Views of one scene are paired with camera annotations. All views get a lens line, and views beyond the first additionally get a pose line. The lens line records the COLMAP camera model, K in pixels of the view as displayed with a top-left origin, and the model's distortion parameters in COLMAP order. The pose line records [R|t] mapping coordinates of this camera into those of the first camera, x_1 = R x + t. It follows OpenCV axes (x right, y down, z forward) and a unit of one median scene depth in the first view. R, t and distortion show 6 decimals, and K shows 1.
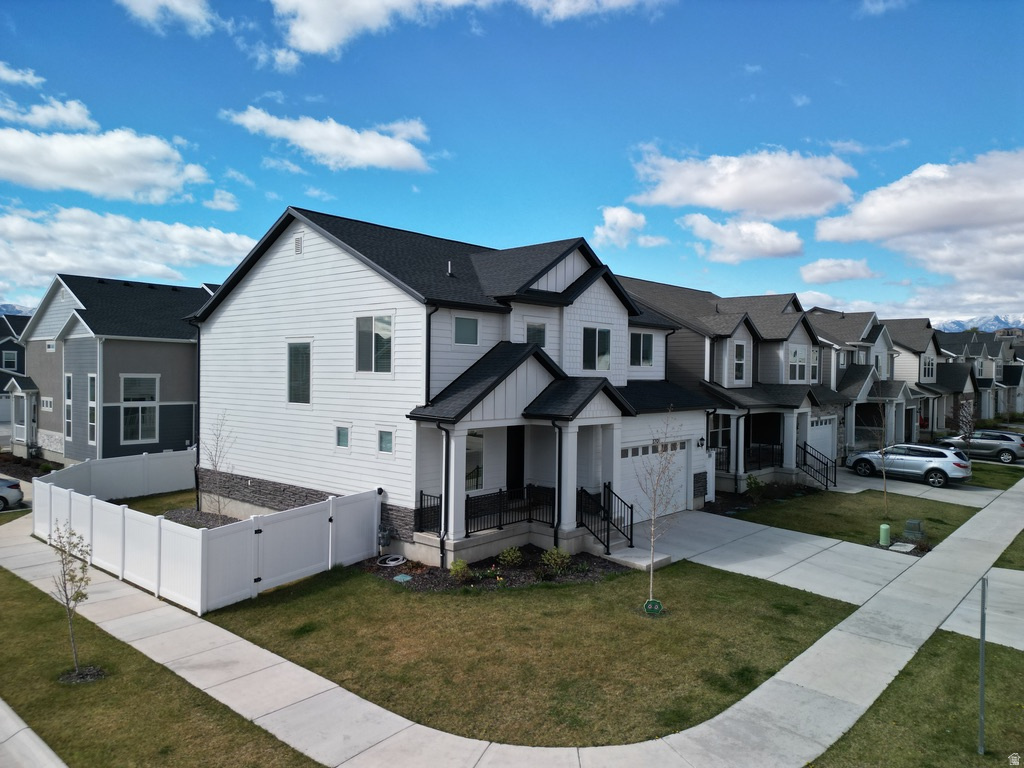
lens RADIAL K [[721.2, 0, 514.3], [0, 721.2, 383.9], [0, 0, 1]] dist [0.056616, -0.043761]
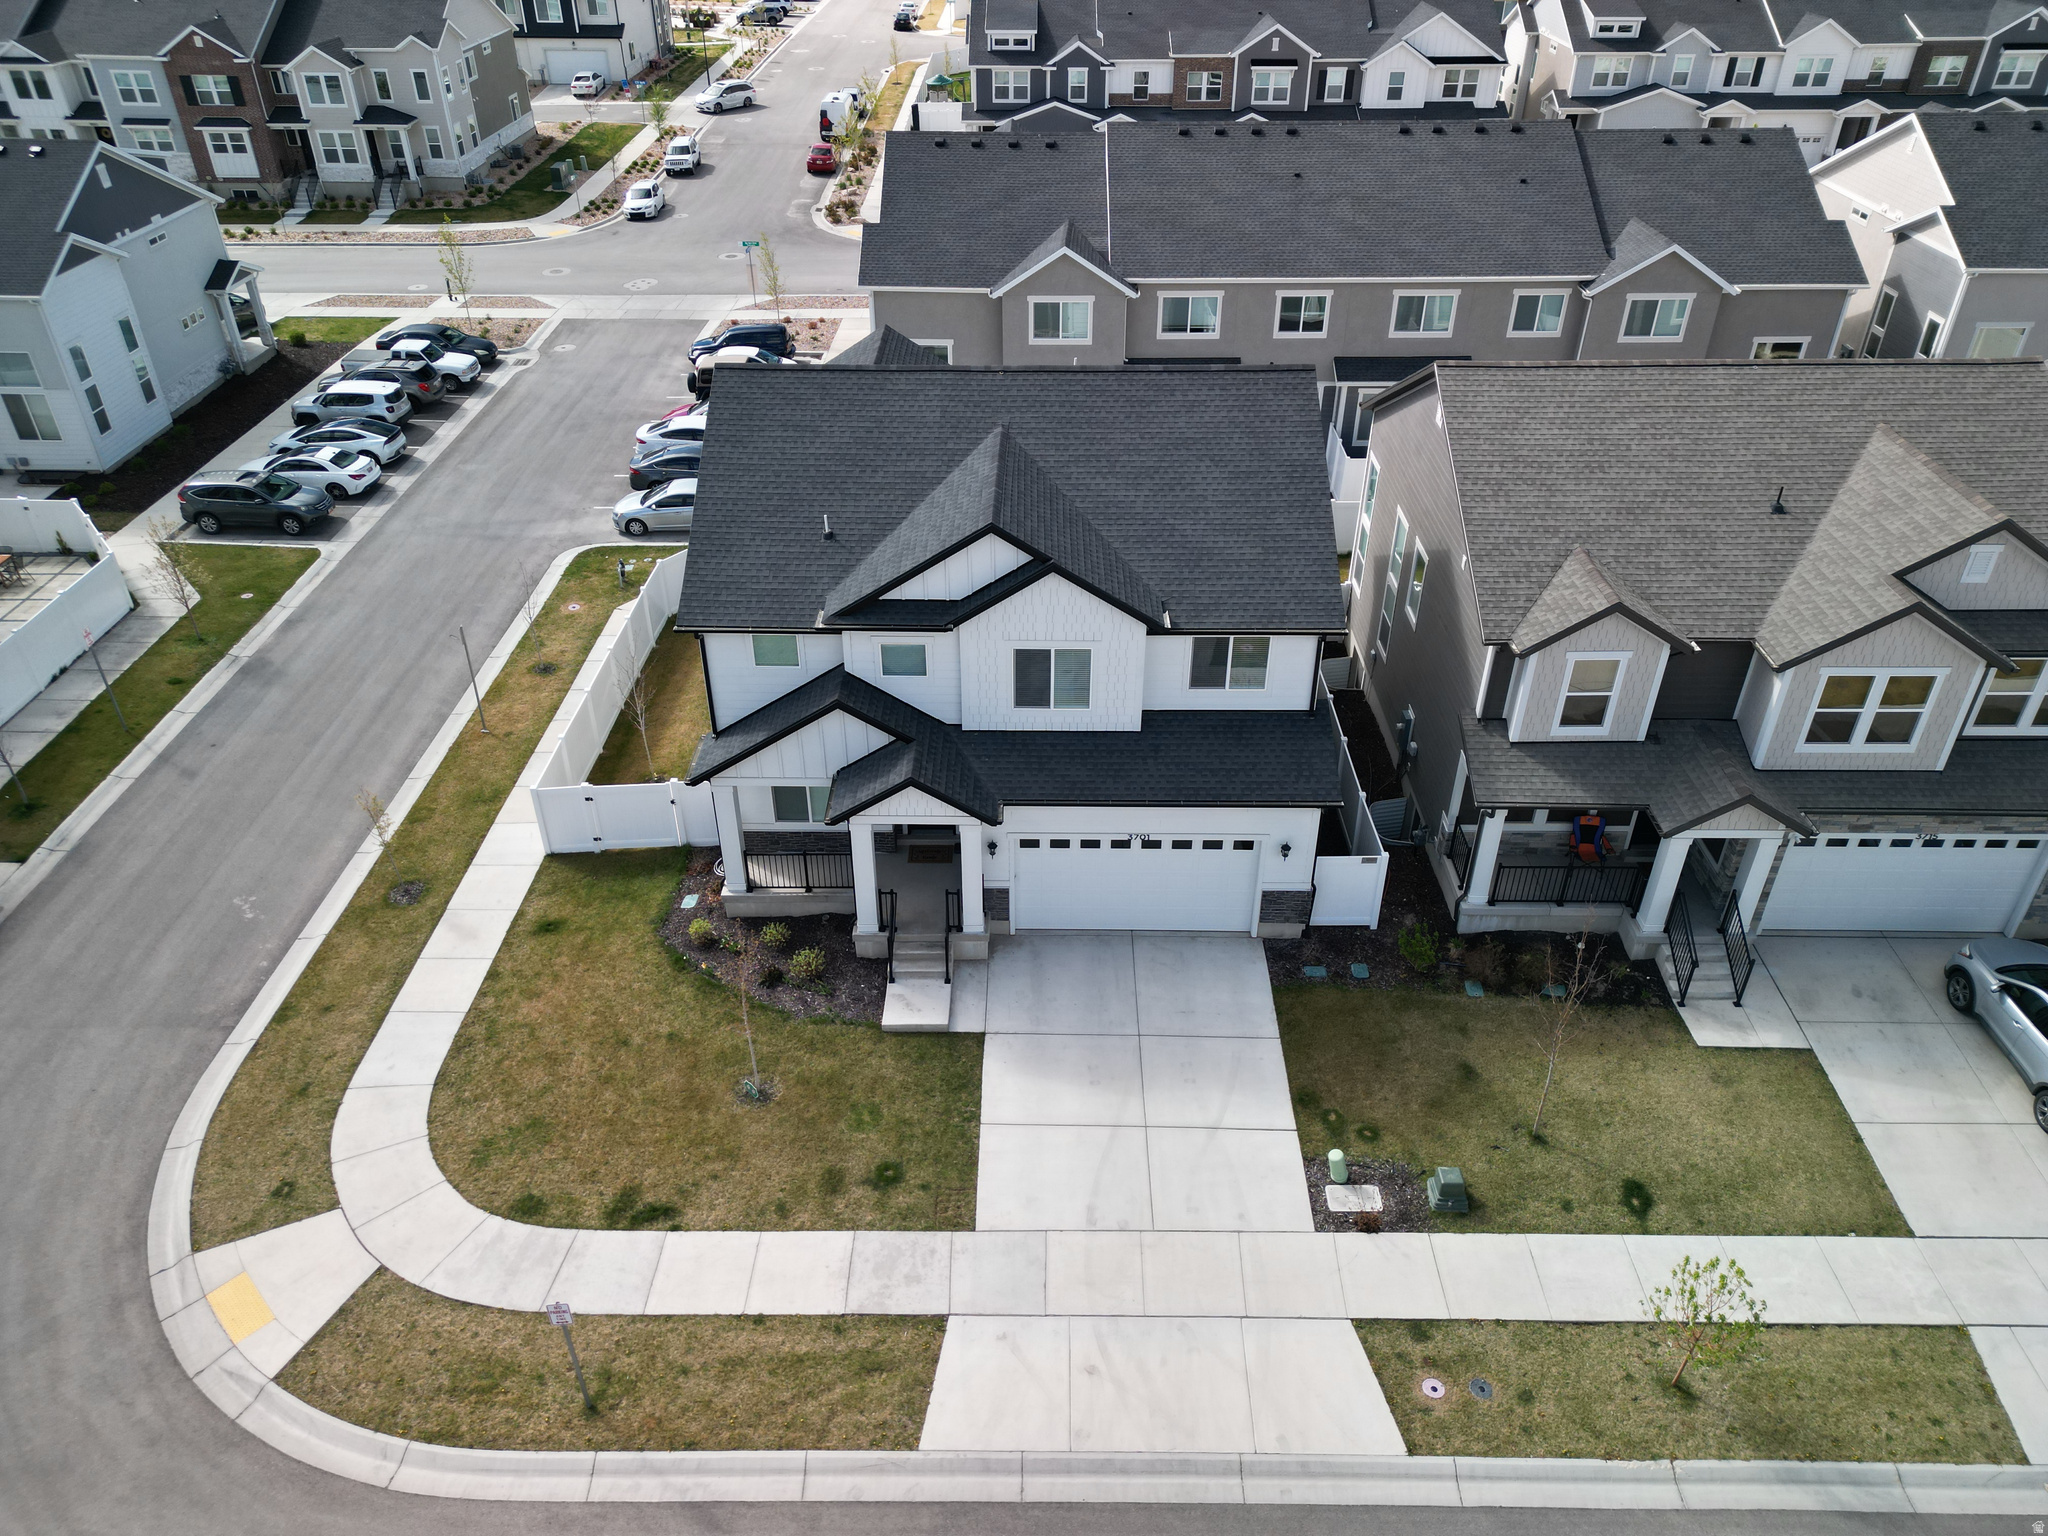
lens RADIAL K [[1442.4, 0, 1035.4], [0, 1442.4, 768.0], [0, 0, 1]] dist [0.056616, -0.043761]
pose [[0.654295, 0.410634, -0.635042, 1.144041], [-0.008666, 0.843752, 0.536663, -0.801273], [0.756190, -0.345633, 0.555621, 0.359958]]
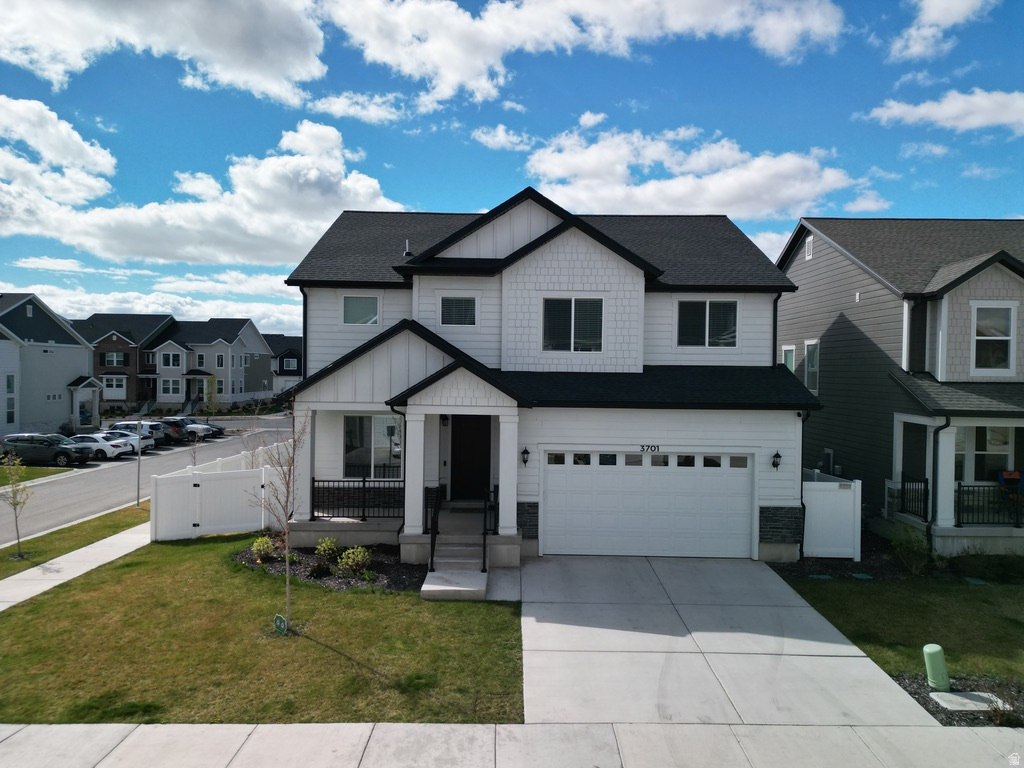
lens RADIAL K [[721.2, 0, 519.4], [0, 721.2, 378.2], [0, 0, 1]] dist [0.056616, -0.043761]
pose [[0.664097, 0.005040, -0.747629, 0.836862], [-0.019218, 0.999762, -0.010330, 0.025291], [0.747399, 0.021228, 0.664036, 0.544240]]
